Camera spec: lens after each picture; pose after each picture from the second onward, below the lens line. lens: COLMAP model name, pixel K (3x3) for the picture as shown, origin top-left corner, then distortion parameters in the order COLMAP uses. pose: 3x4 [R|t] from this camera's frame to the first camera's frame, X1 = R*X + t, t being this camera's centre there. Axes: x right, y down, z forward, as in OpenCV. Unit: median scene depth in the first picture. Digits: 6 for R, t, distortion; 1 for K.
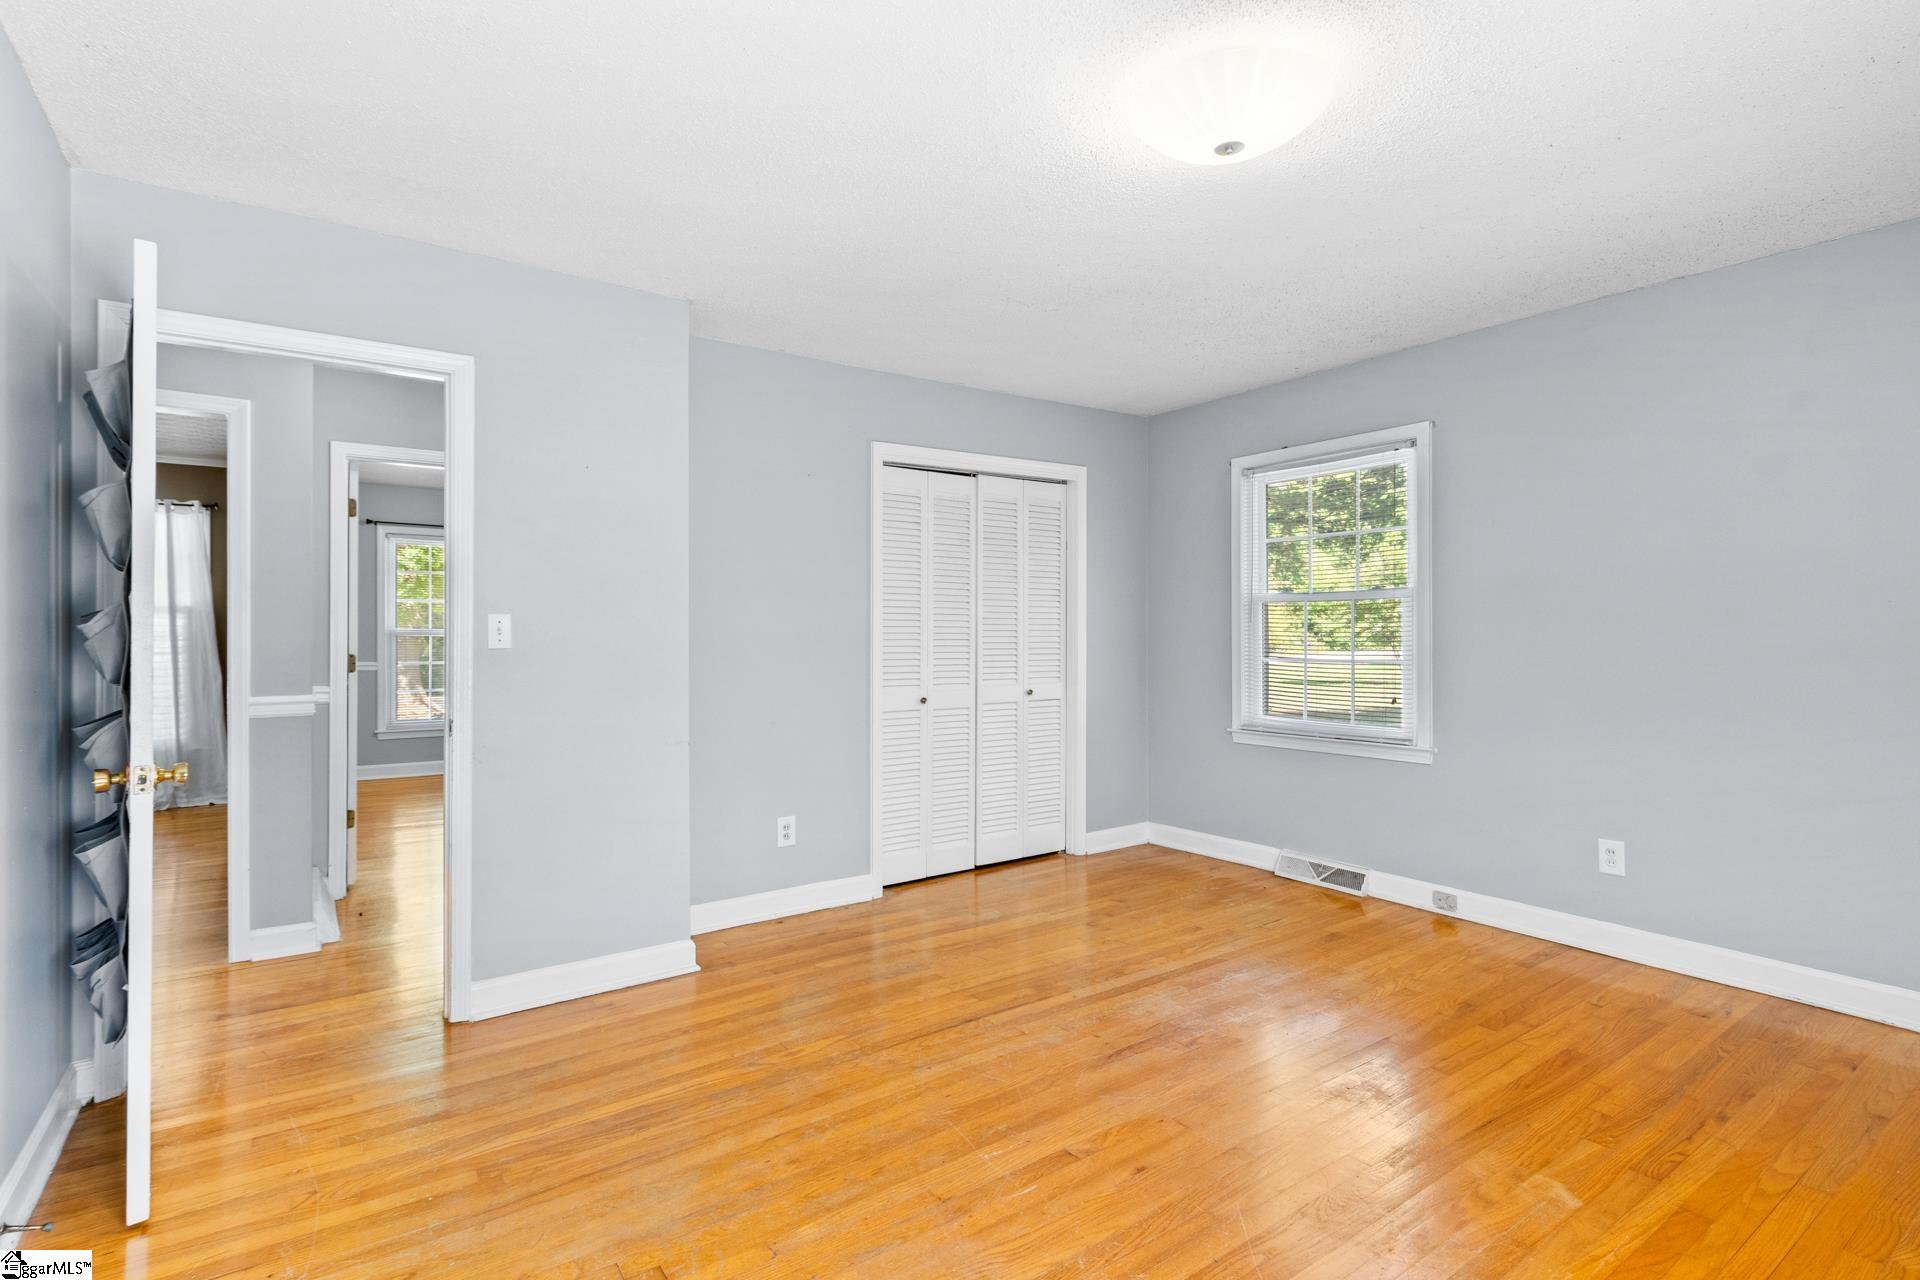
lens RADIAL K [[913.4, 0, 950.1], [0, 913.4, 632.3], [0, 0, 1]] dist [0.002219, -0.001456]
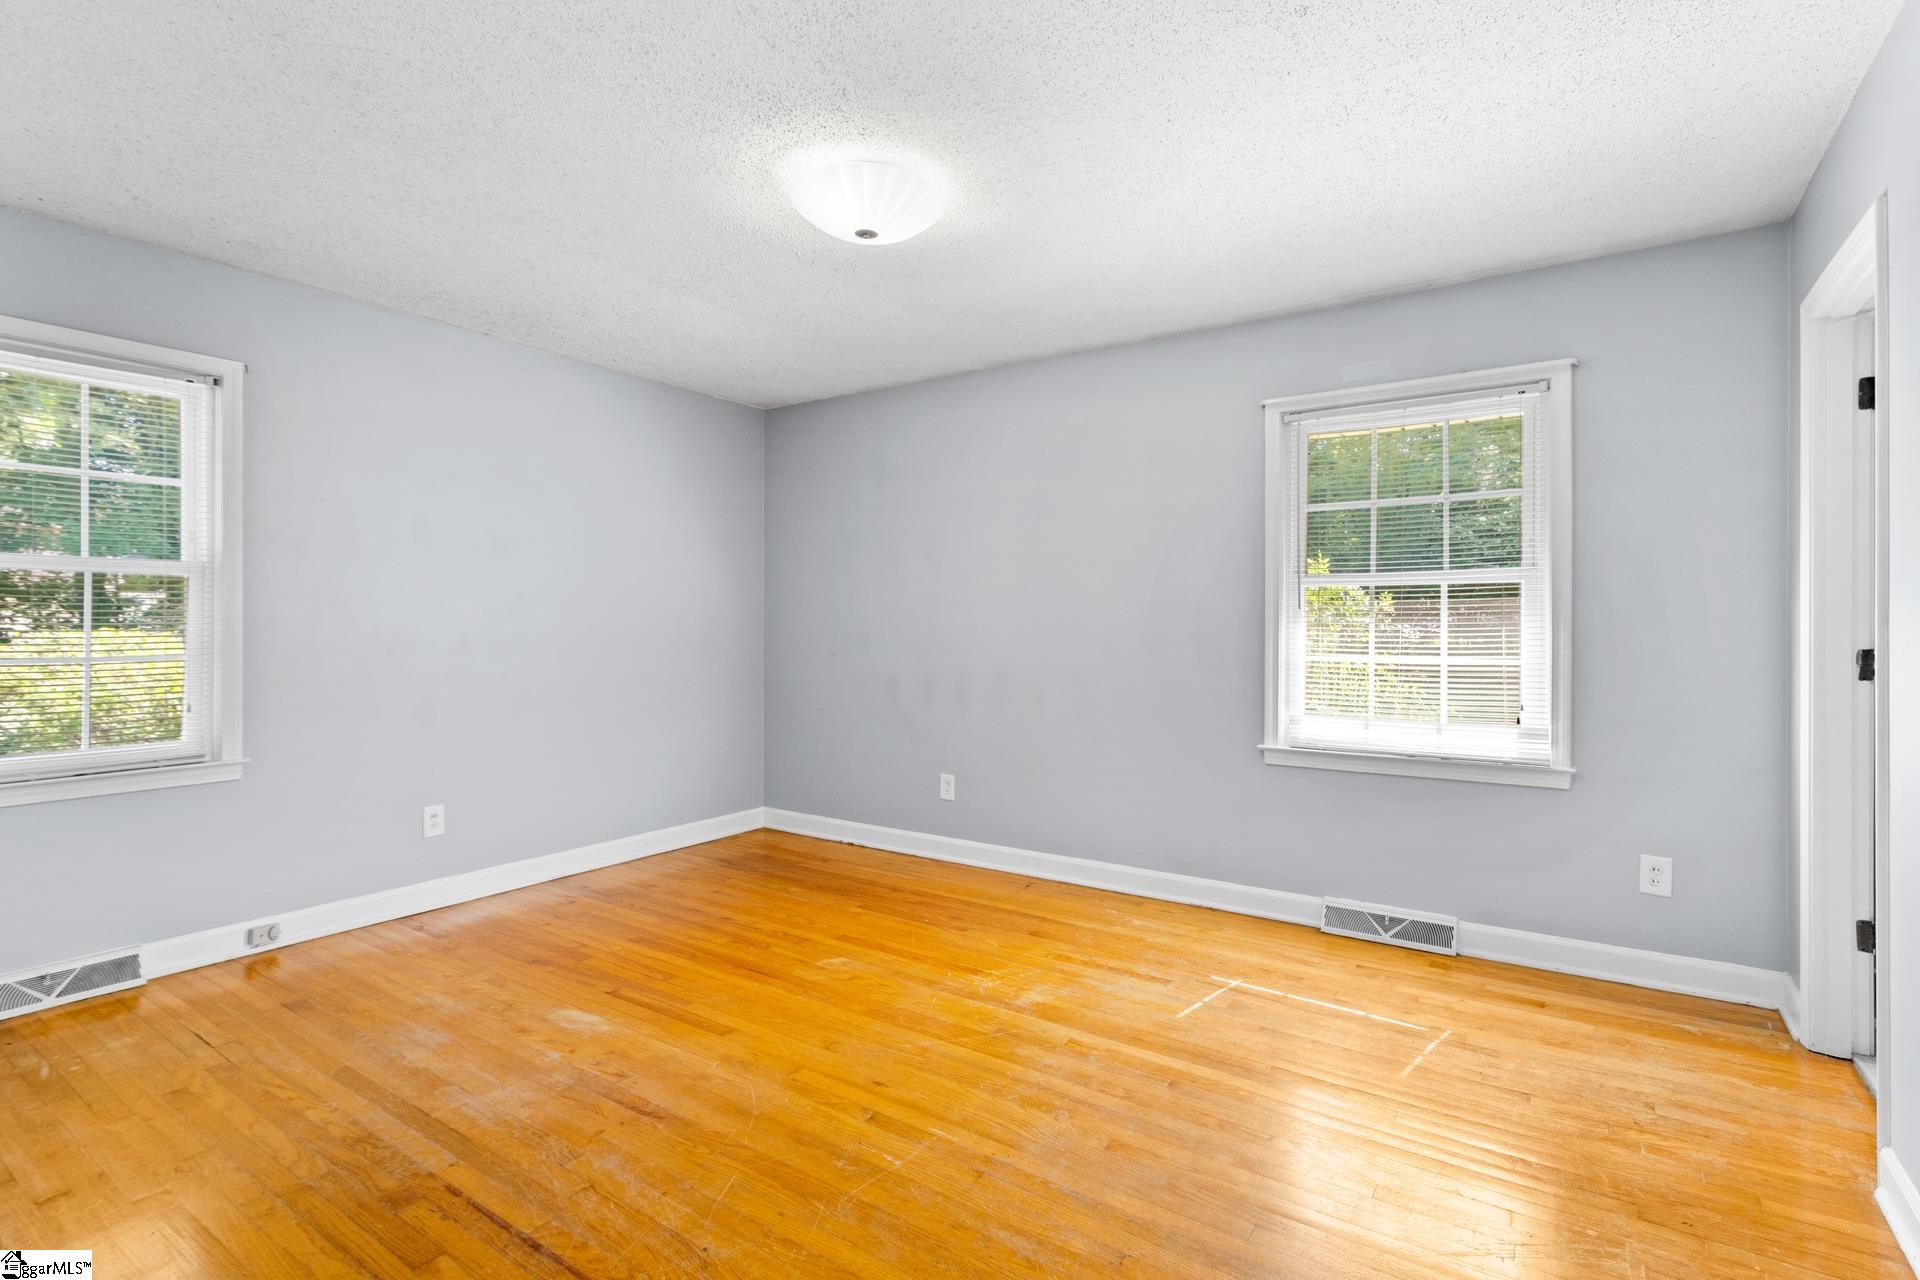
lens RADIAL K [[913.4, 0, 950.1], [0, 913.4, 632.3], [0, 0, 1]] dist [0.002219, -0.001456]
pose [[-0.354018, -0.006411, 0.935217, -0.583815], [-0.002974, 0.999979, 0.005729, 0.006942], [-0.935234, -0.000753, -0.354030, 0.859533]]
